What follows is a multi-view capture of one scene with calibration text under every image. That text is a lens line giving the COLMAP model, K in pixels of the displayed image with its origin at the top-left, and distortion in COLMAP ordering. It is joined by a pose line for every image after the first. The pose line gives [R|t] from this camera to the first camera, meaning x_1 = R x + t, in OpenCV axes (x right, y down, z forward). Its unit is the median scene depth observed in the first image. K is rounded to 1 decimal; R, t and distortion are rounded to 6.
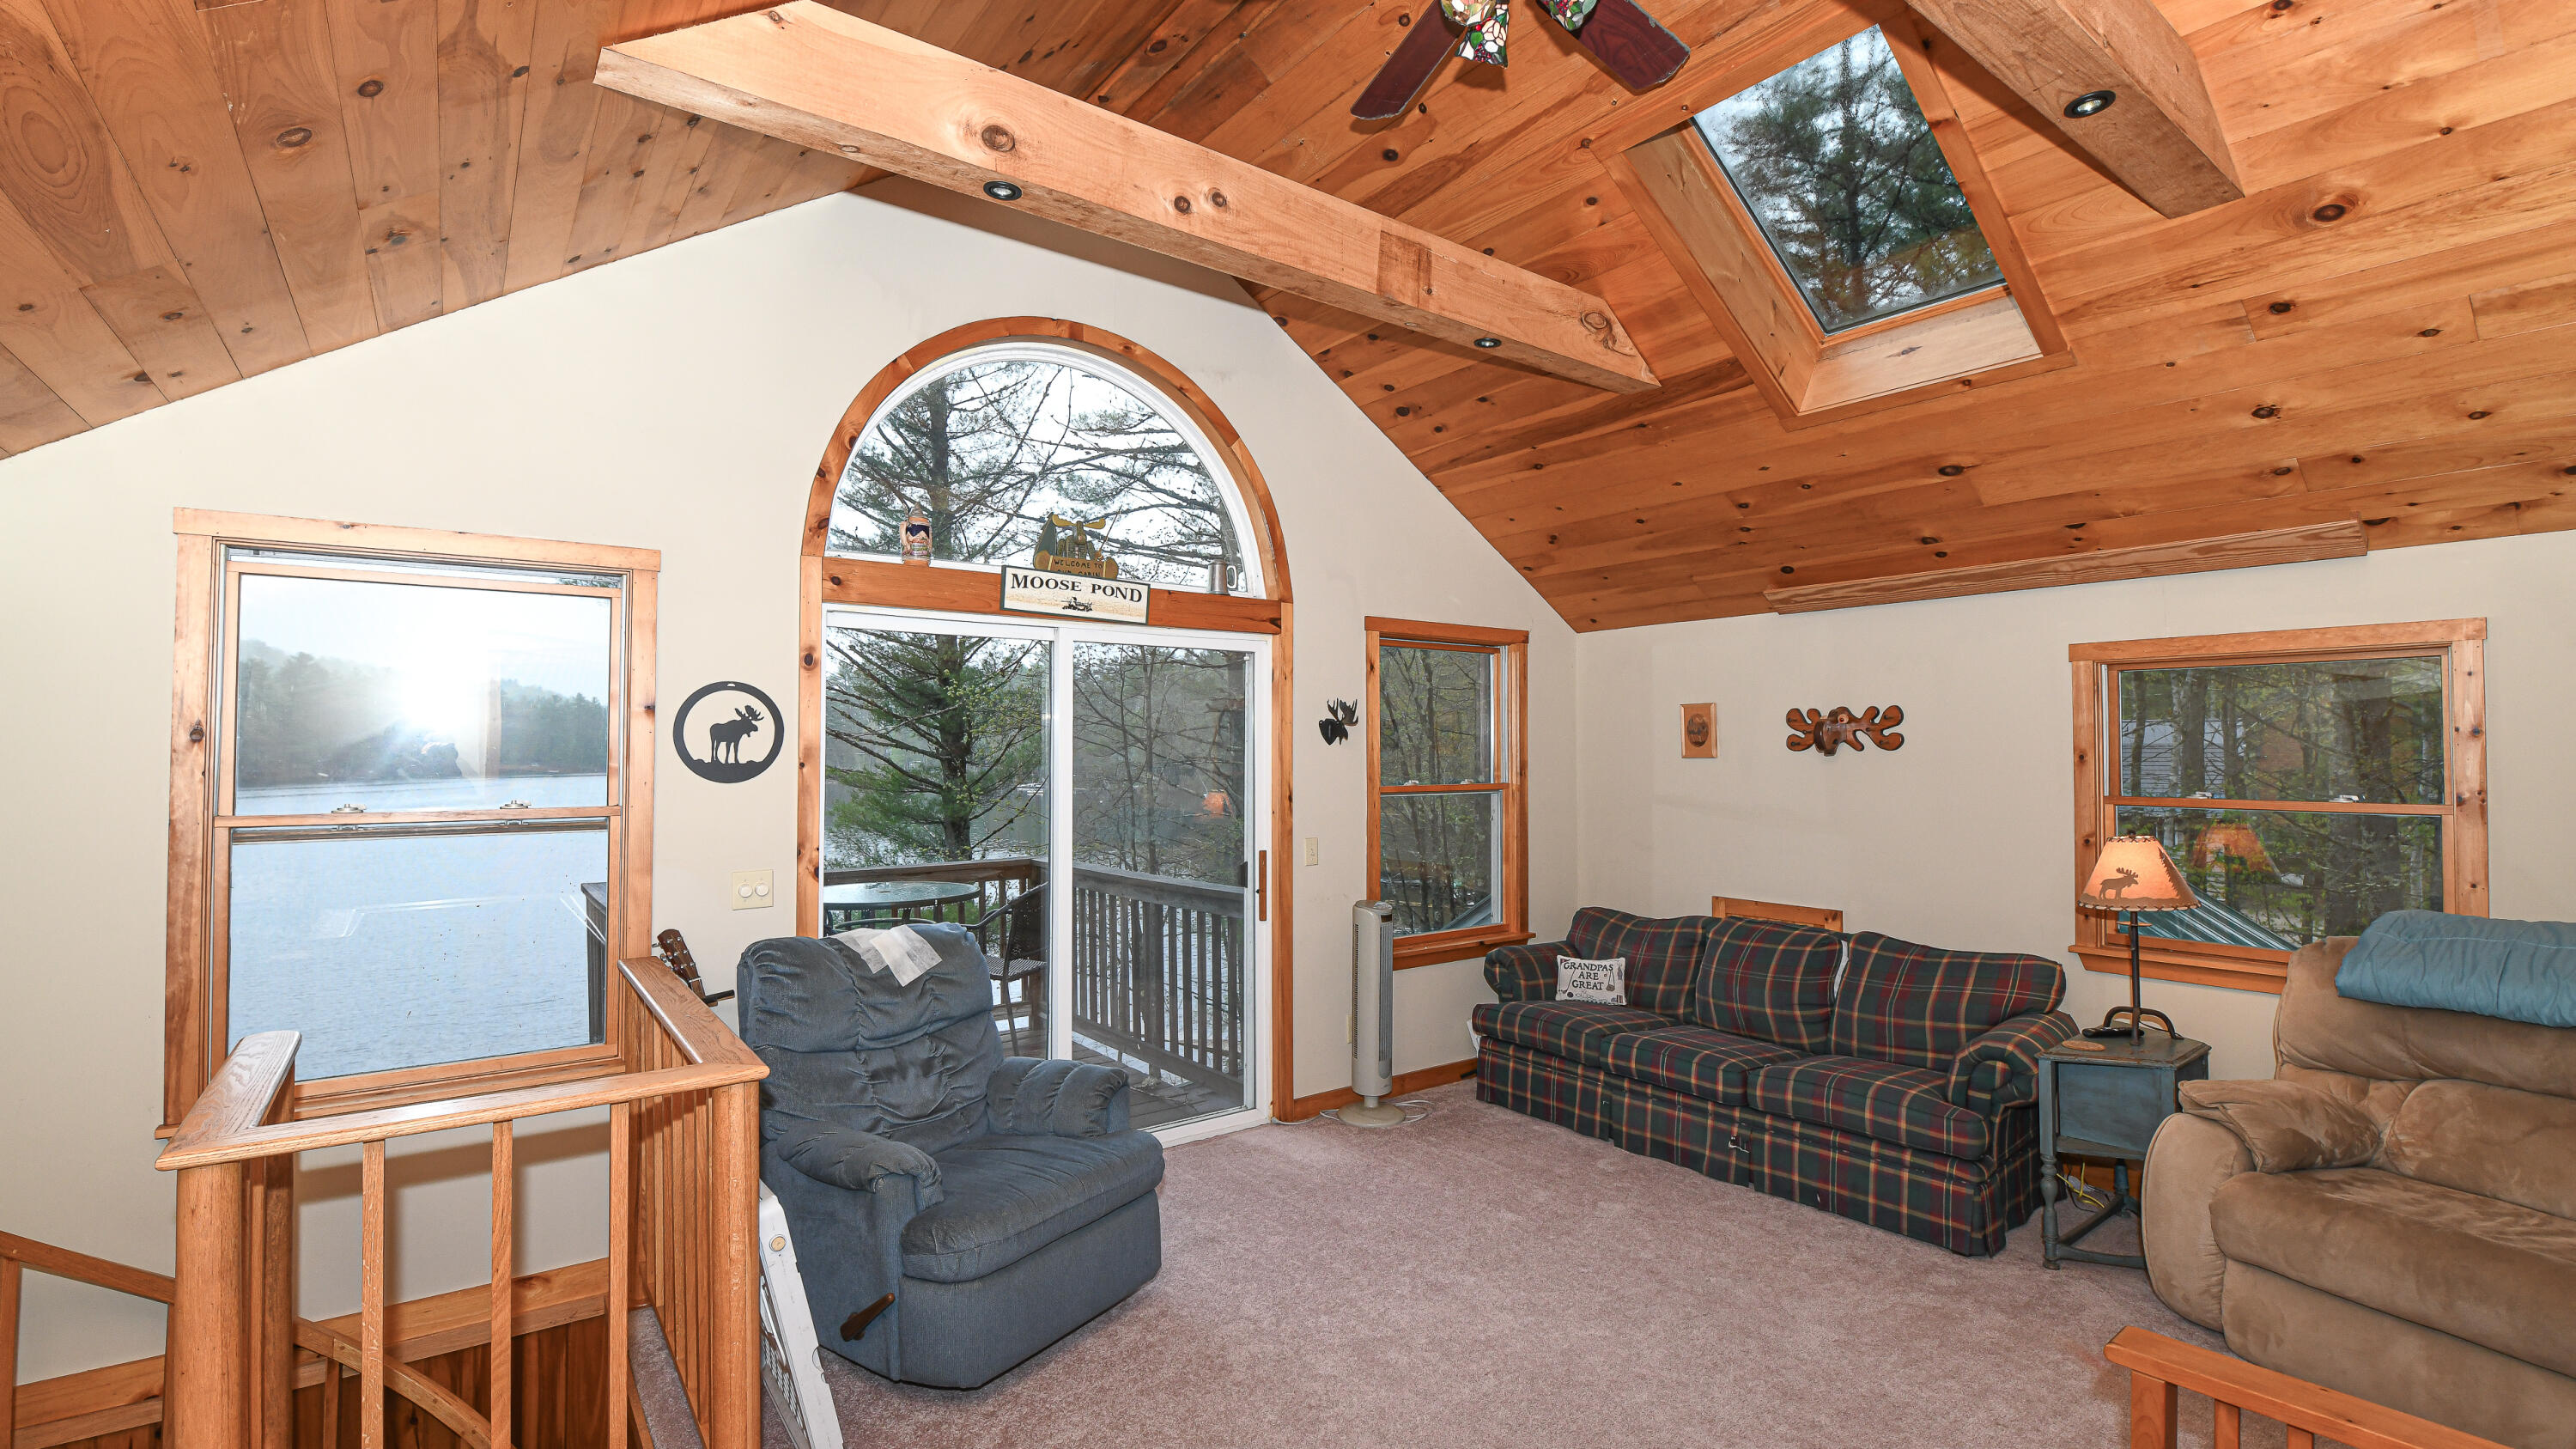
lens RADIAL K [[1135.4, 0, 1228.7], [0, 1135.4, 724.7], [0, 0, 1]] dist [-0.001071, -0.000355]
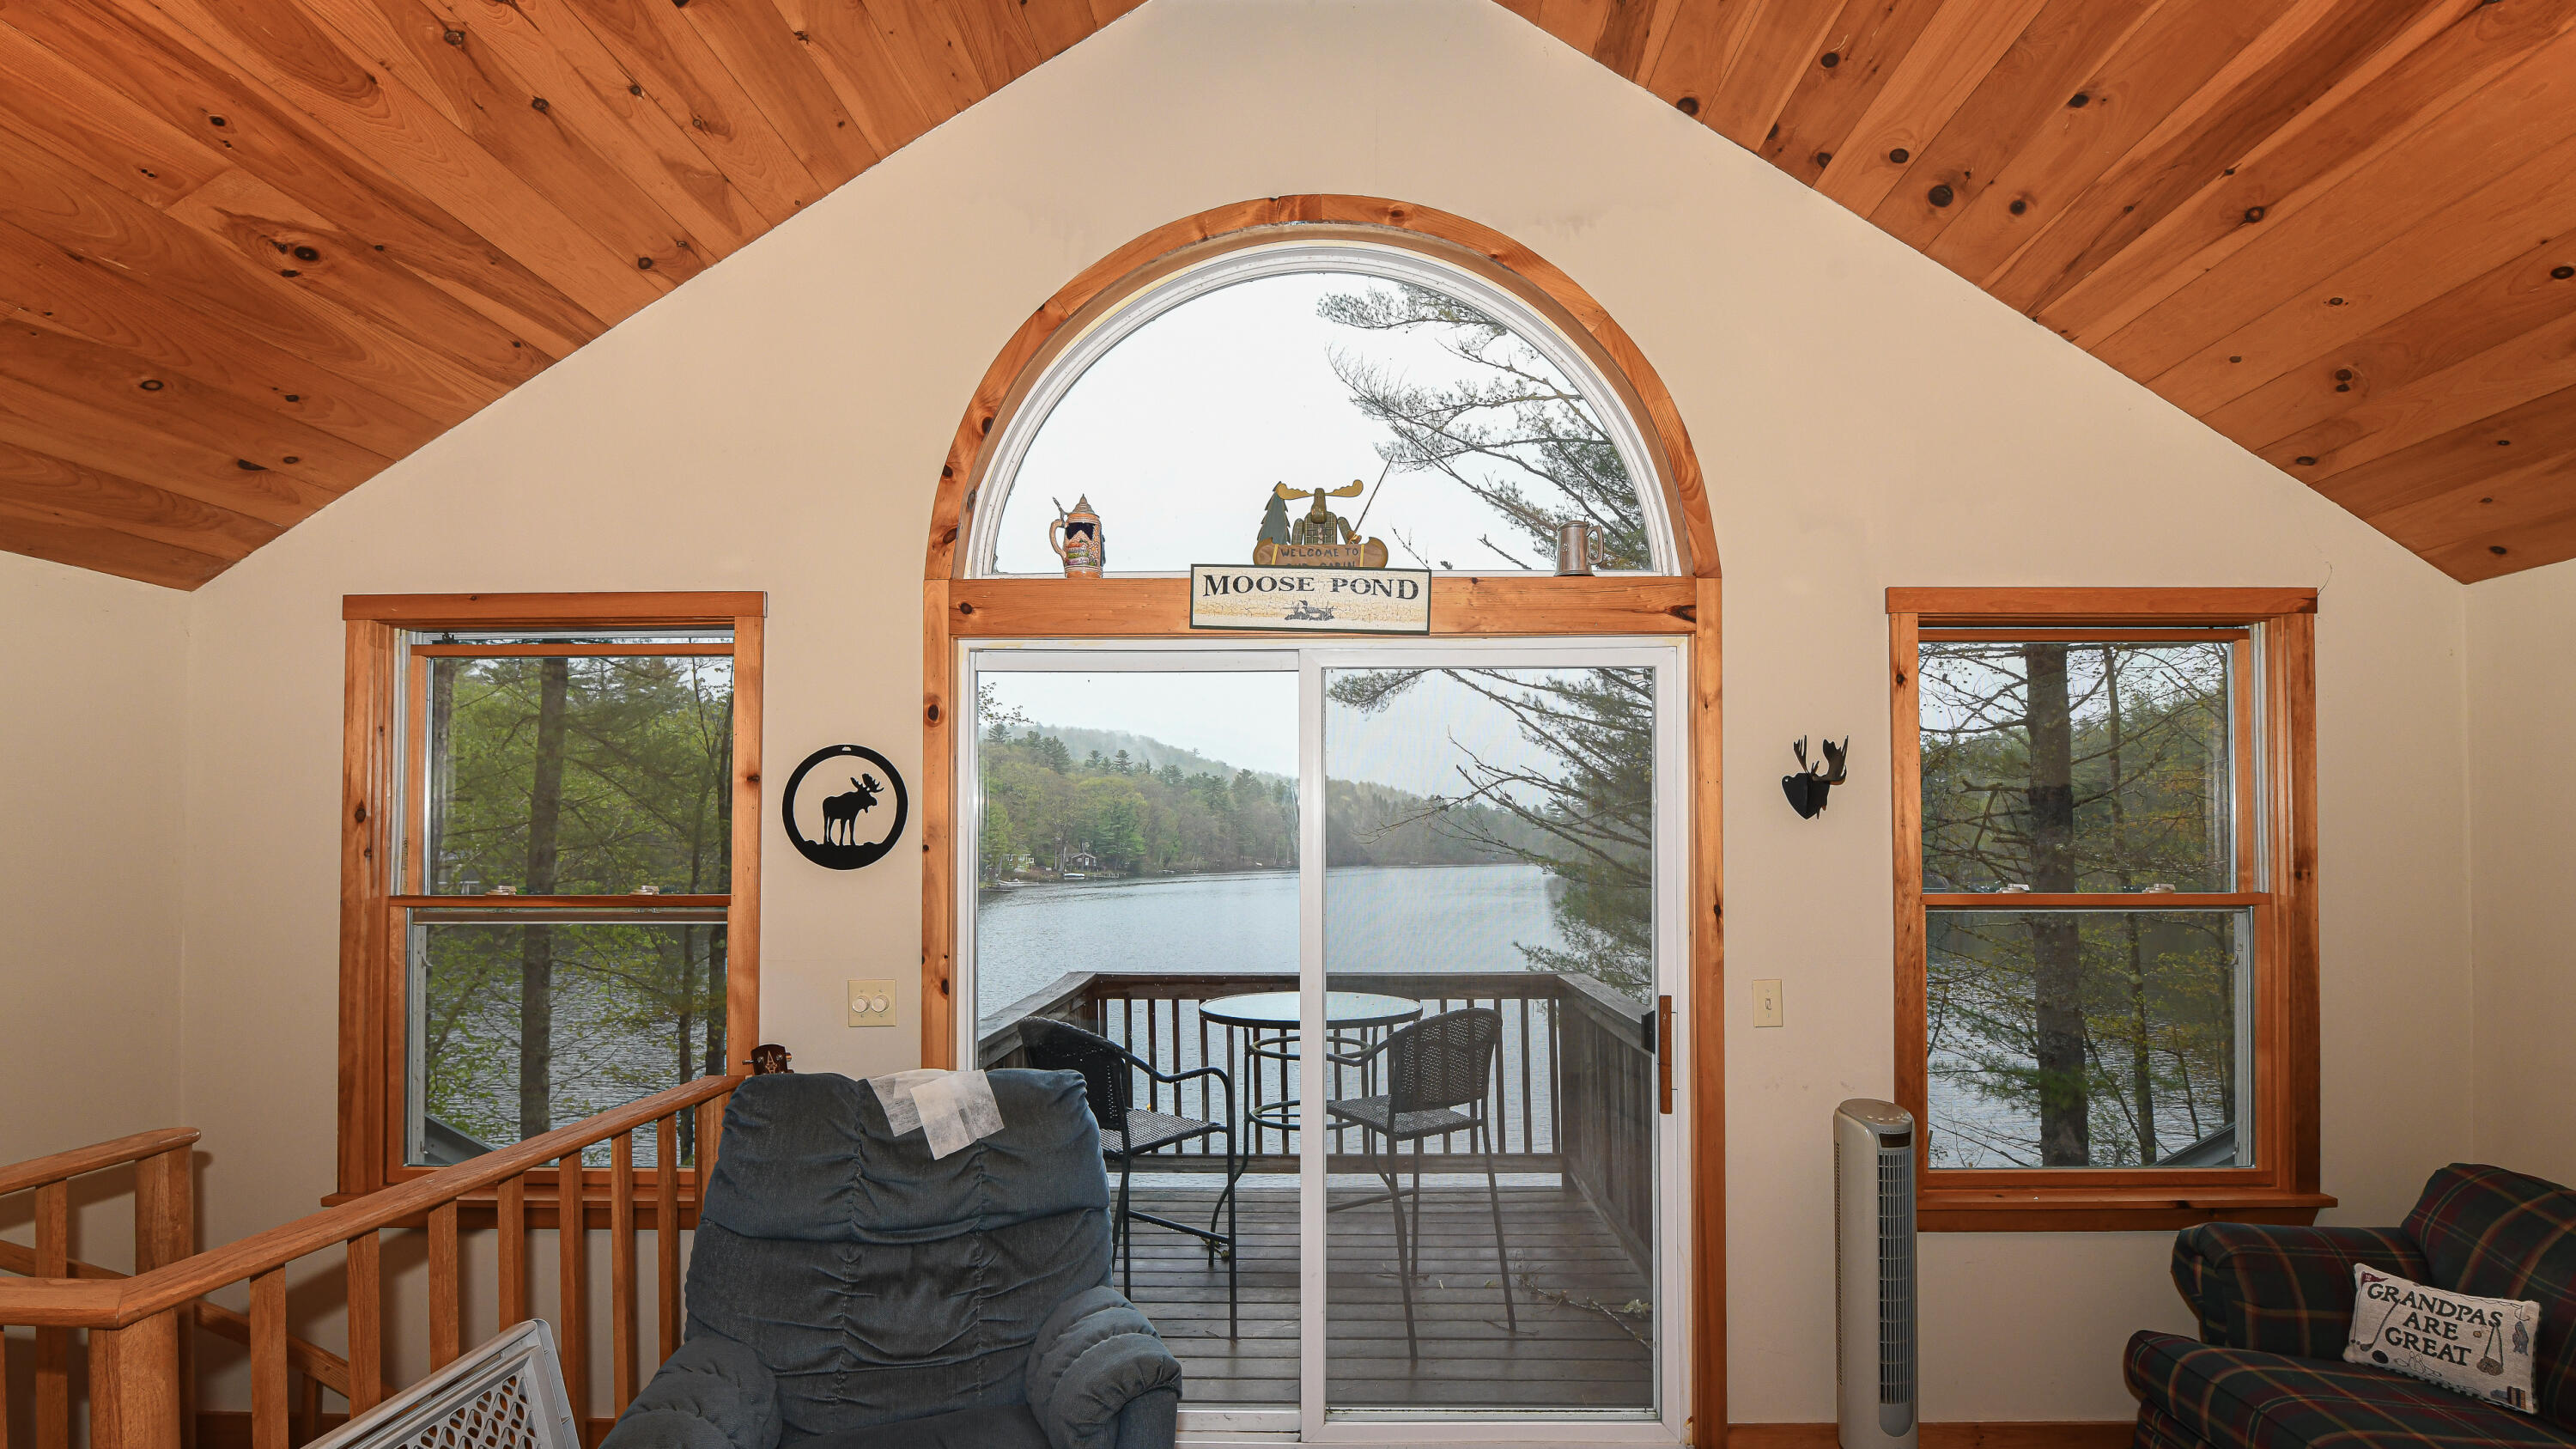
lens RADIAL K [[1133.1, 0, 1326.1], [0, 1133.1, 826.1], [0, 0, 1]] dist [0.000435, -0.009812]
pose [[0.812810, -0.010249, -0.582439, 0.233428], [0.013920, 0.999901, 0.001830, 0.017517], [0.582363, -0.009595, 0.812872, 0.408561]]
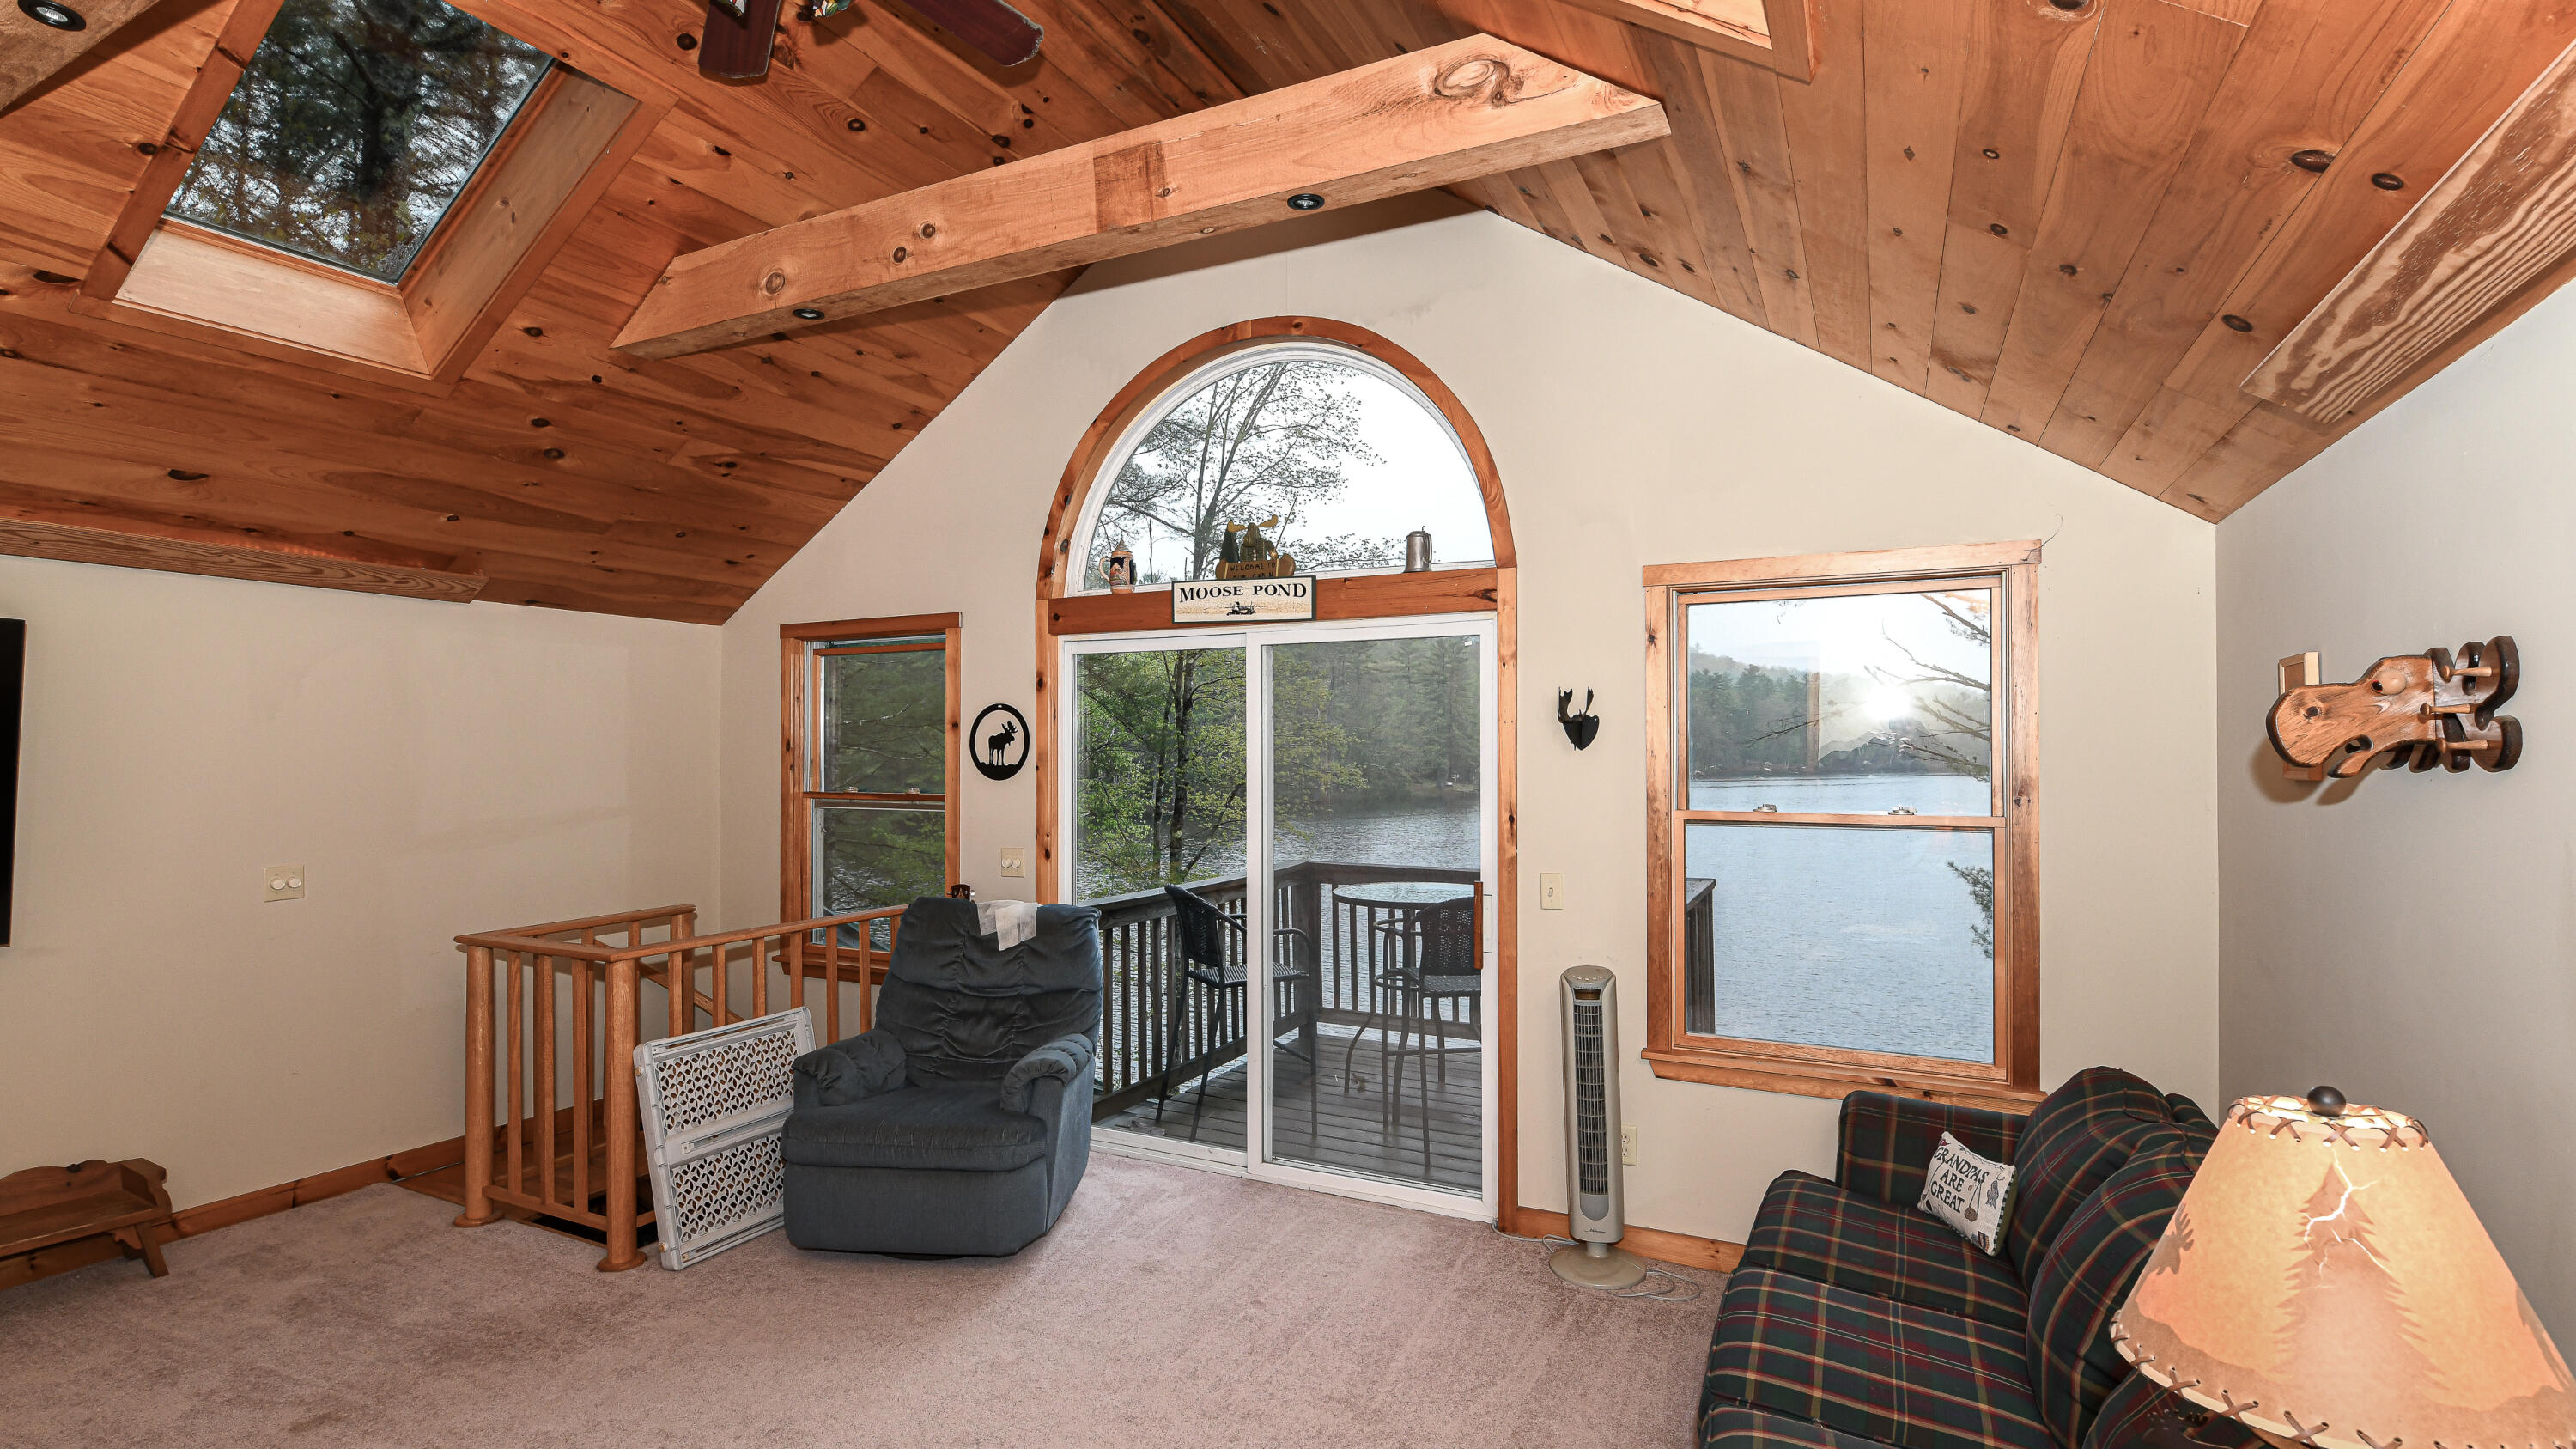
lens RADIAL K [[1168.5, 0, 1285.6], [0, 1168.5, 744.3], [0, 0, 1]] dist [-0.001512, -0.000210]
pose [[0.471778, -0.003327, -0.881711, 0.691382], [0.020265, 0.999770, 0.007070, 0.004735], [0.881484, -0.021204, 0.471737, 0.490578]]
